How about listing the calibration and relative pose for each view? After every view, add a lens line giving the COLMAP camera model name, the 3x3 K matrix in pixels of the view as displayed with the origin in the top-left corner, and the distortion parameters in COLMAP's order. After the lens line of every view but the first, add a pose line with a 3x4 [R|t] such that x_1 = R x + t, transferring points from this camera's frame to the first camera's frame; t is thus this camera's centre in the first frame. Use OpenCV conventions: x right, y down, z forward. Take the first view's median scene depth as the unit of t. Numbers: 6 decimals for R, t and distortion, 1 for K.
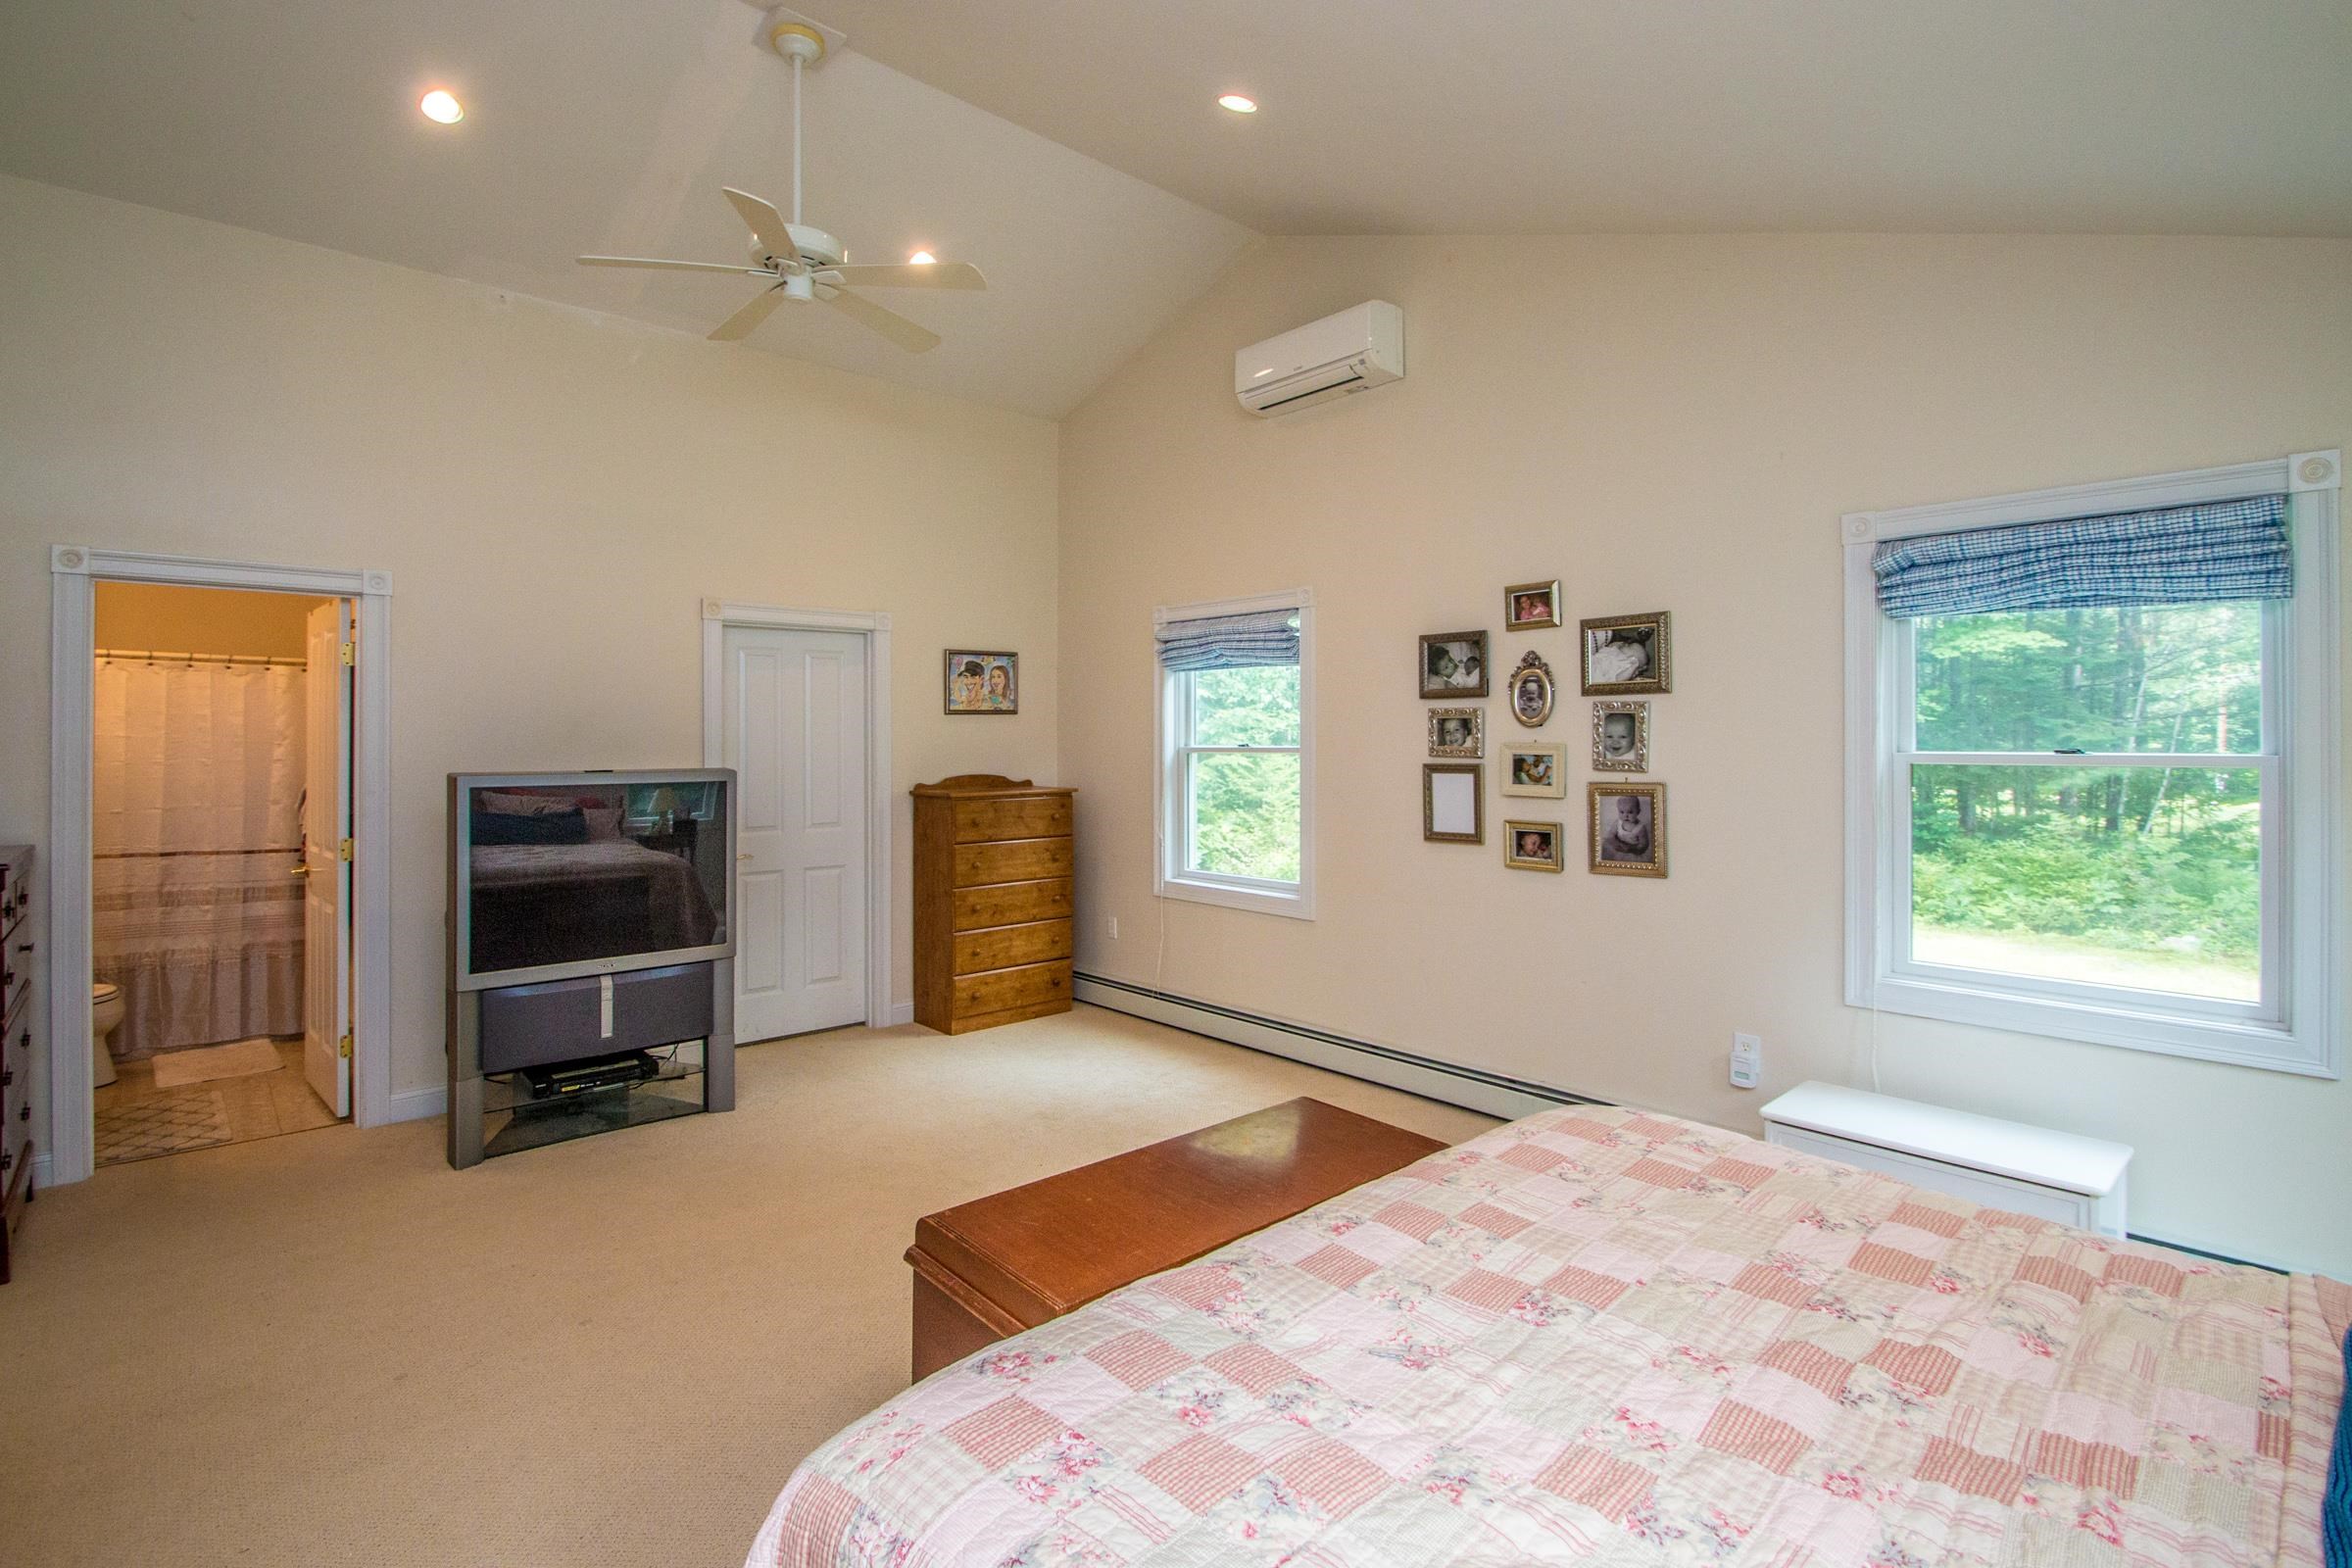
lens RADIAL K [[1120.8, 0, 1217.6], [0, 1120.8, 739.0], [0, 0, 1]] dist [0.003512, -0.011146]
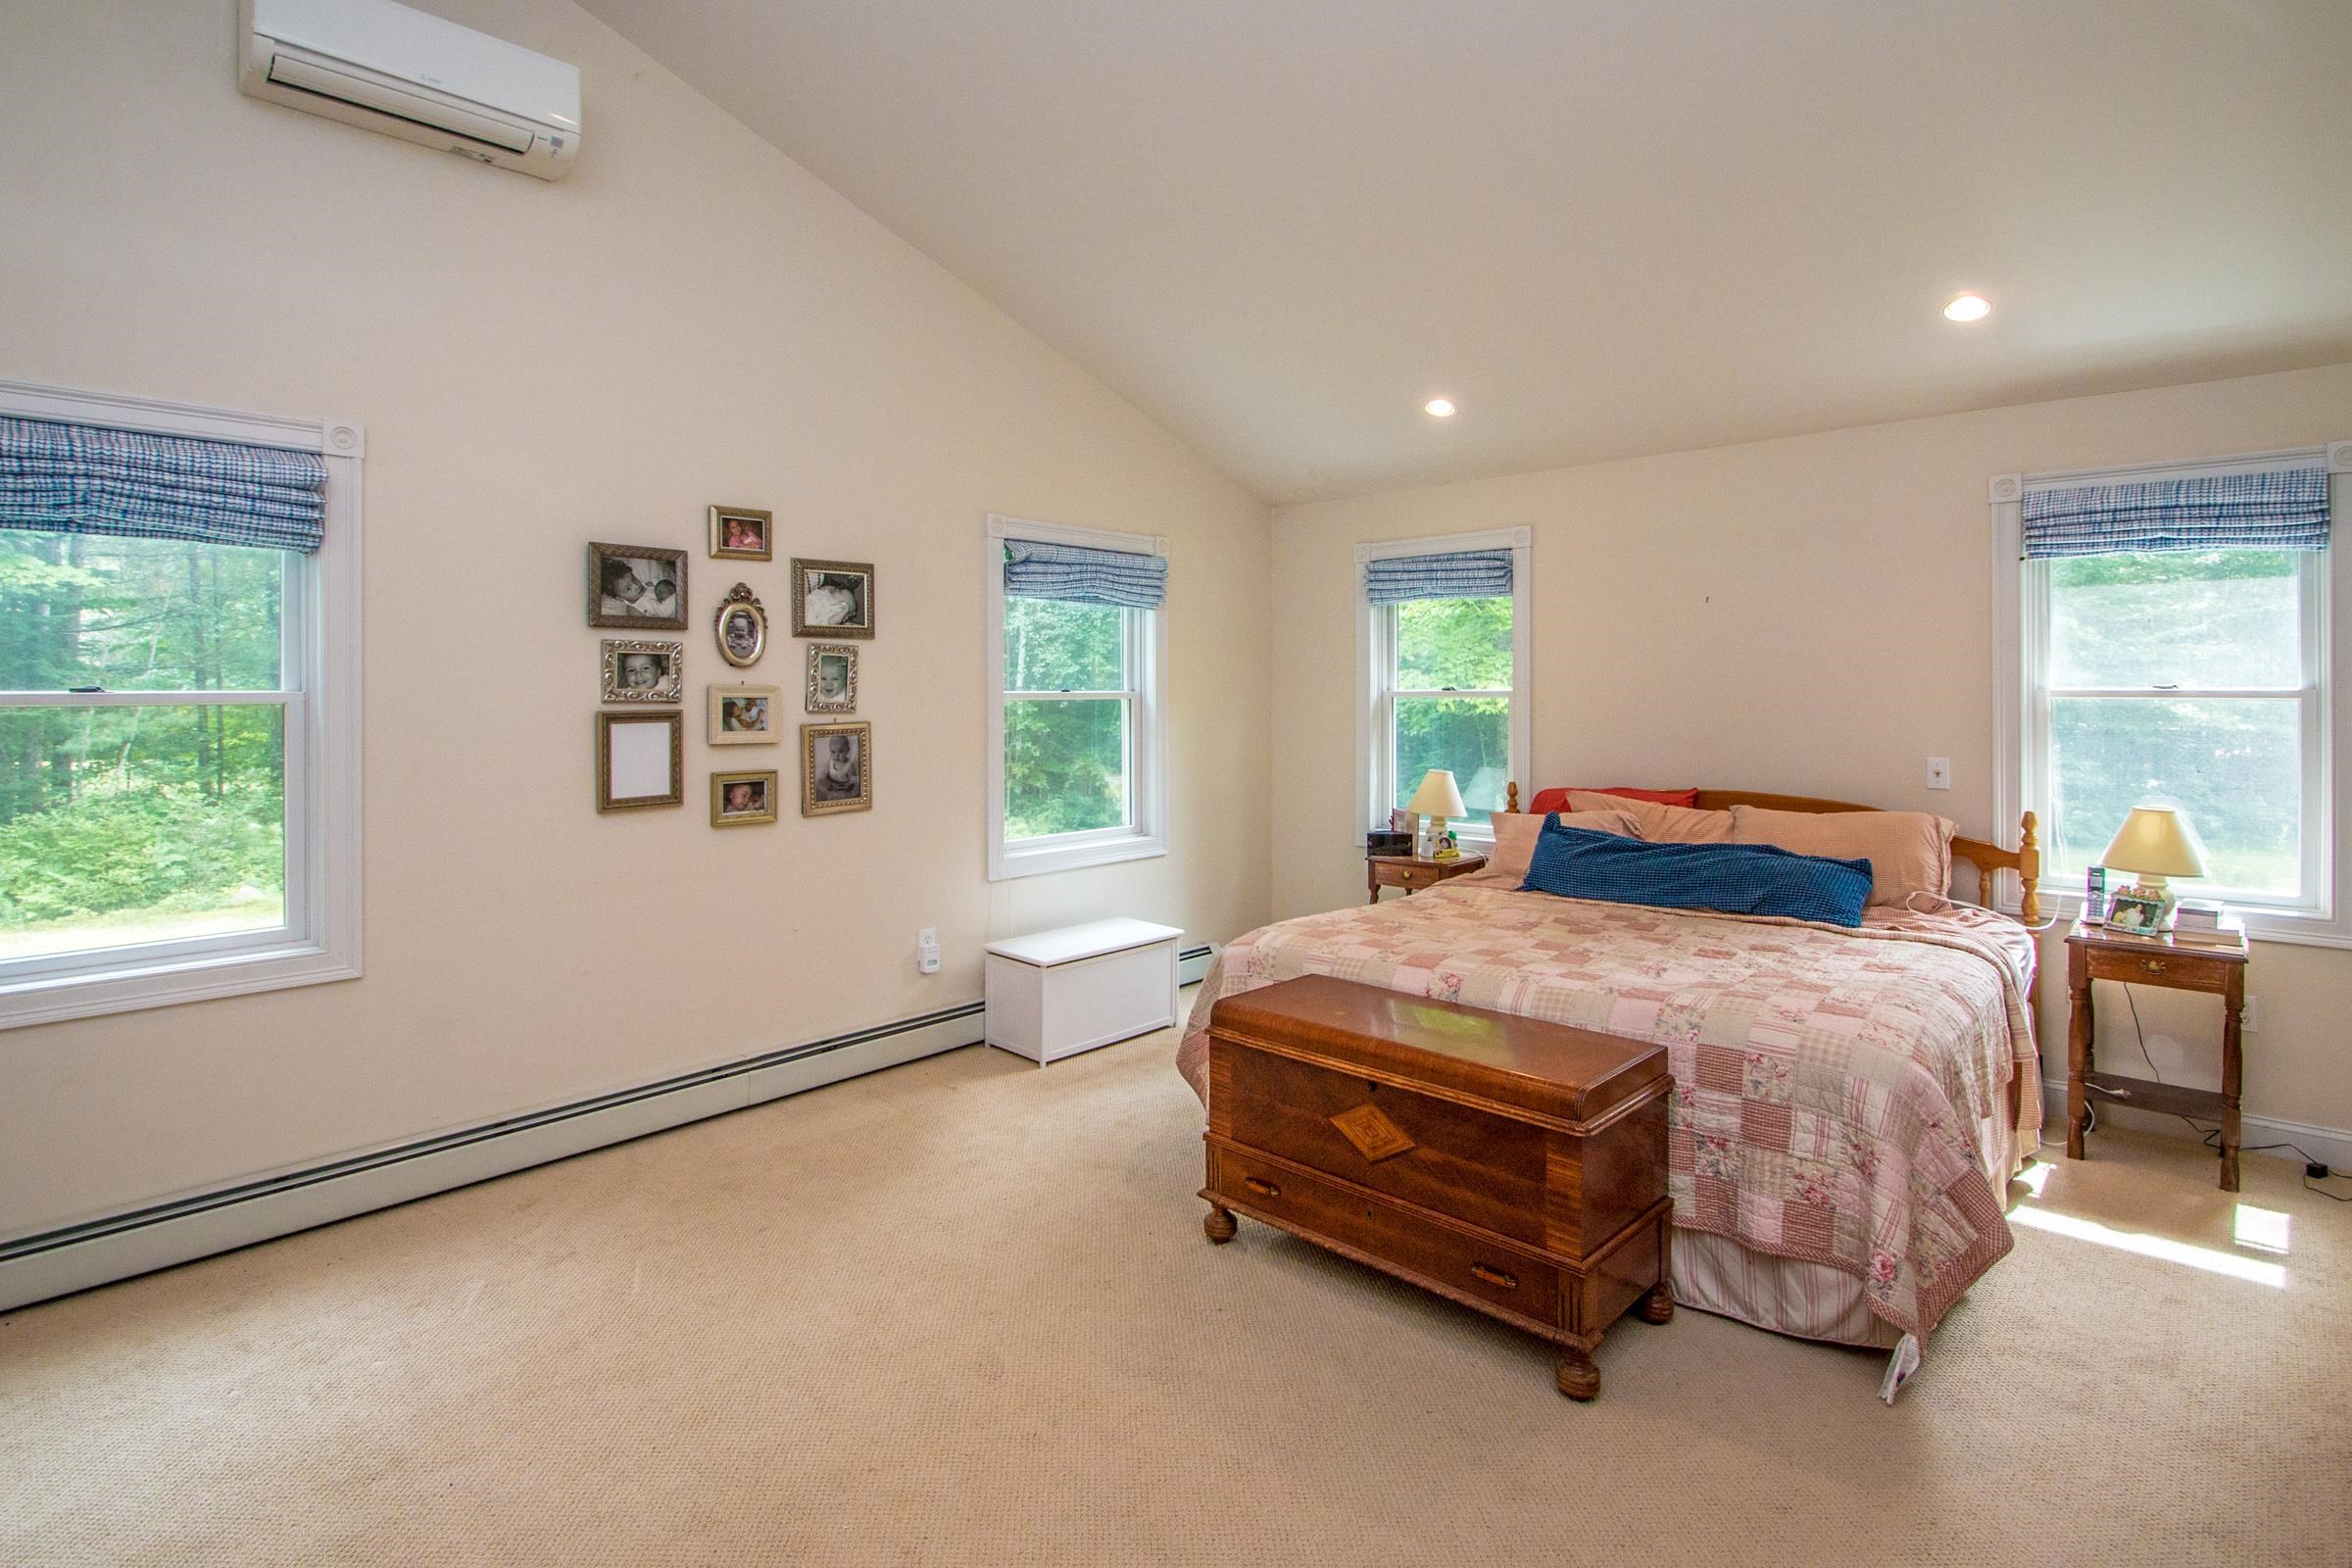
lens RADIAL K [[1120.8, 0, 1203.2], [0, 1120.8, 690.9], [0, 0, 1]] dist [0.003512, -0.011146]
pose [[-0.066052, 0.001212, 0.997815, -0.648682], [0.002770, 0.999996, -0.001031, 0.010437], [-0.997812, 0.002696, -0.066055, 0.689865]]
